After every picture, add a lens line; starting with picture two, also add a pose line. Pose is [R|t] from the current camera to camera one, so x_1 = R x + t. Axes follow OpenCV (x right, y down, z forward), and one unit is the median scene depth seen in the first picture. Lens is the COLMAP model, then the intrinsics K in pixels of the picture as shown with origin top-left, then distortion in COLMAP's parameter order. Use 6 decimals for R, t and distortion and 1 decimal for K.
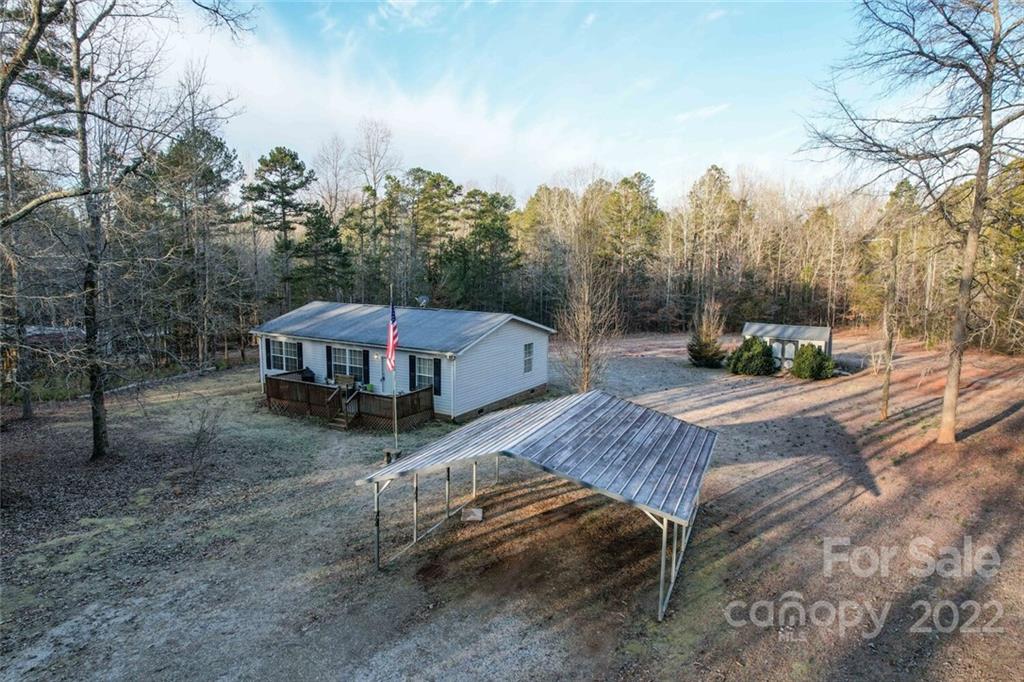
lens RADIAL K [[652.1, 0, 512.0], [0, 652.1, 341.0], [0, 0, 1]] dist [-0.076072, 0.064107]
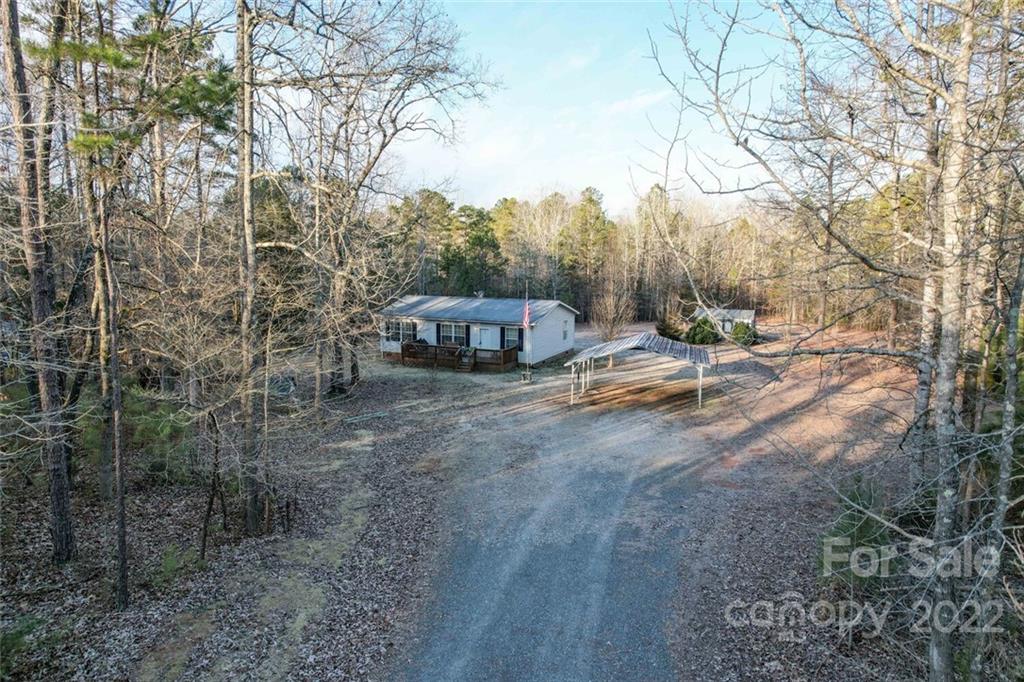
lens RADIAL K [[652.1, 0, 512.0], [0, 652.1, 341.0], [0, 0, 1]] dist [-0.076072, 0.064107]
pose [[0.994132, -0.017963, 0.106672, -0.317521], [0.018376, 0.999827, -0.002890, 0.064969], [-0.106601, 0.004834, 0.994290, -0.602229]]
